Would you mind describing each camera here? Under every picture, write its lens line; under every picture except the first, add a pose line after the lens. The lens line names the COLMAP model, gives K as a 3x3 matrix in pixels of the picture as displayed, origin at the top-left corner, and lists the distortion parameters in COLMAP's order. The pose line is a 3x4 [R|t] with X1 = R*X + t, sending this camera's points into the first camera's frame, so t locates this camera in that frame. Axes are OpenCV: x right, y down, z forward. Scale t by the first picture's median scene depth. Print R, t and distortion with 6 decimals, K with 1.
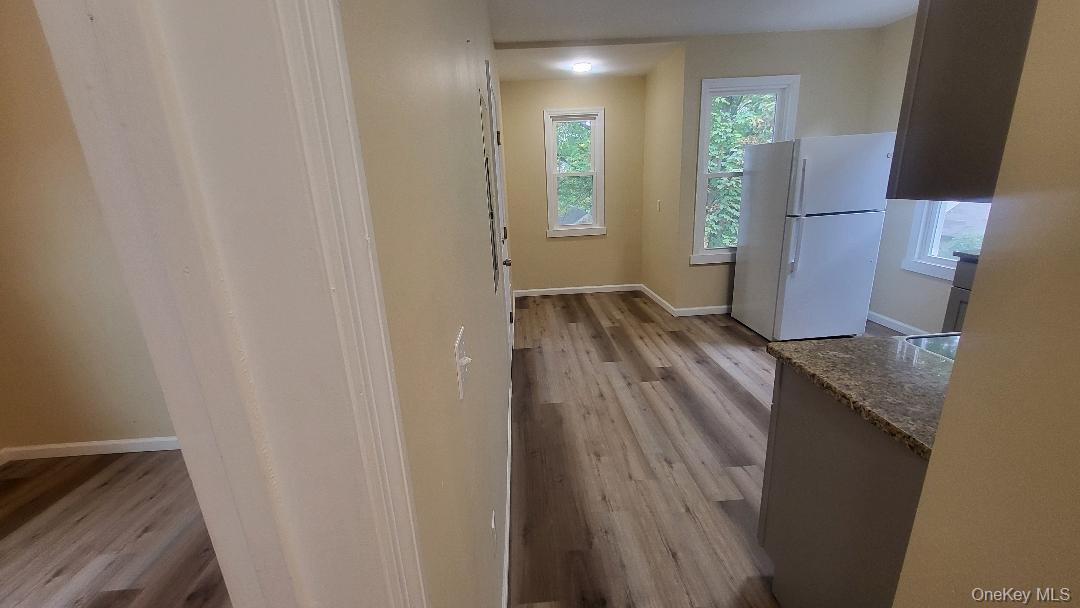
lens RADIAL K [[425.0, 0, 534.8], [0, 425.0, 303.6], [0, 0, 1]] dist [-0.000502, -0.000015]
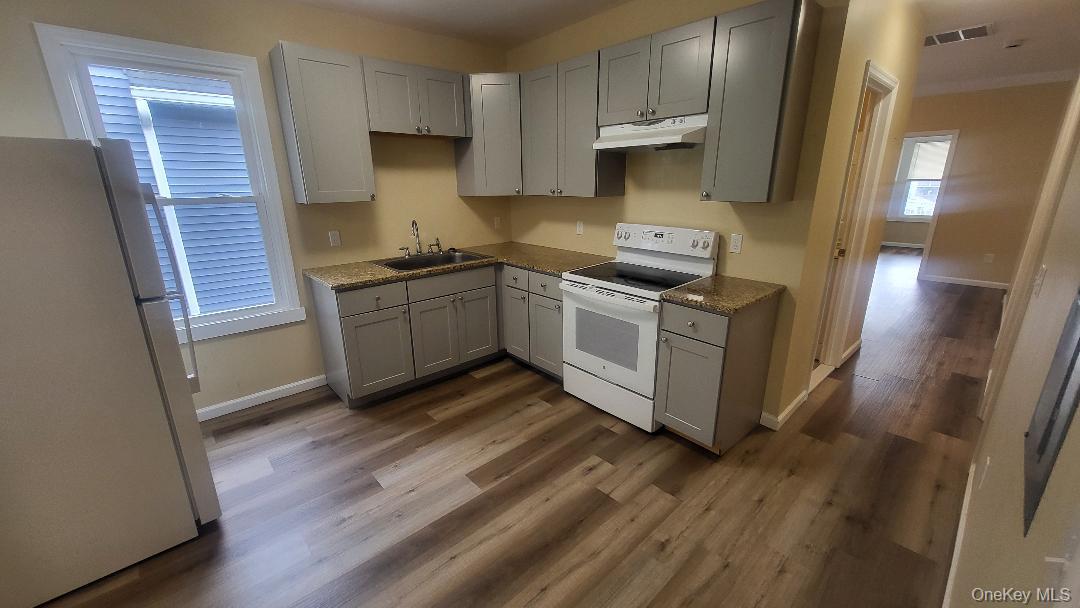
lens RADIAL K [[425.0, 0, 534.8], [0, 425.0, 303.6], [0, 0, 1]] dist [-0.000502, -0.000015]
pose [[-0.636457, -0.157857, 0.754986, -0.040236], [0.257957, 0.878906, 0.401226, -0.248432], [-0.726898, 0.450117, -0.518666, 0.819325]]
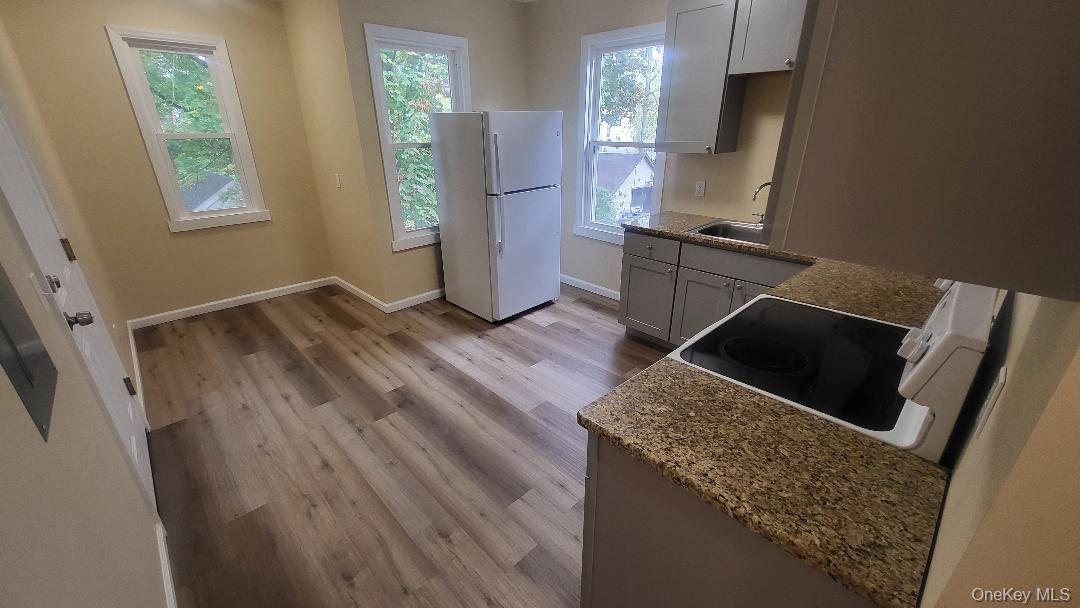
lens RADIAL K [[425.0, 0, 534.8], [0, 425.0, 303.6], [0, 0, 1]] dist [-0.000502, -0.000015]
pose [[0.750938, -0.211513, 0.625583, 0.023638], [0.153597, 0.977281, 0.146048, -0.079112], [-0.642261, -0.013585, 0.766365, 0.176207]]
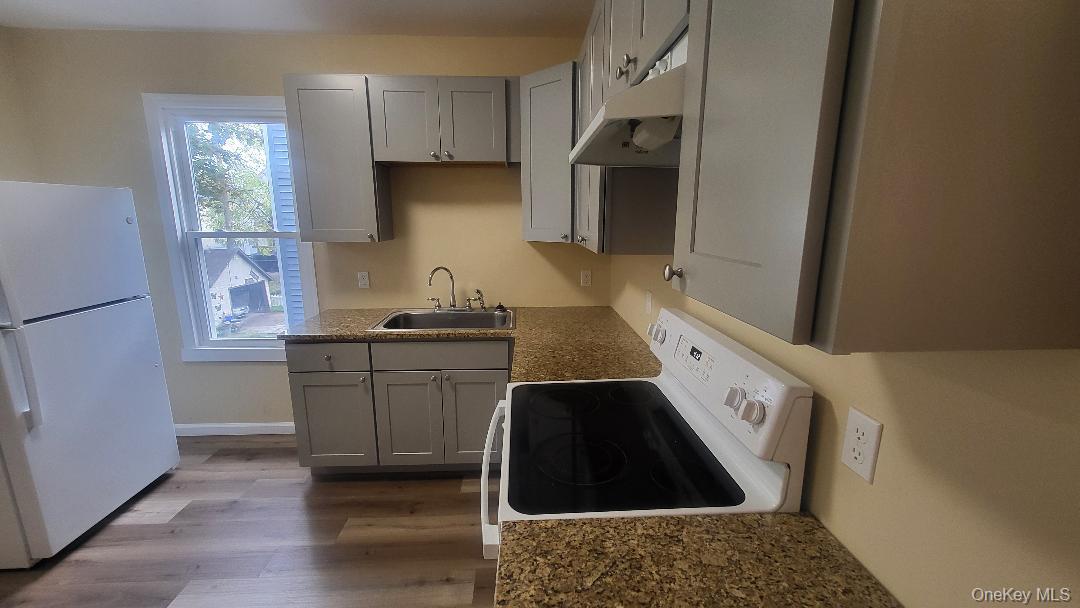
lens RADIAL K [[425.0, 0, 534.8], [0, 425.0, 303.6], [0, 0, 1]] dist [-0.000502, -0.000015]
pose [[-0.004828, -0.143441, 0.989647, 0.097287], [0.276634, 0.950845, 0.139166, -0.109530], [-0.960963, 0.274442, 0.035090, 0.310620]]
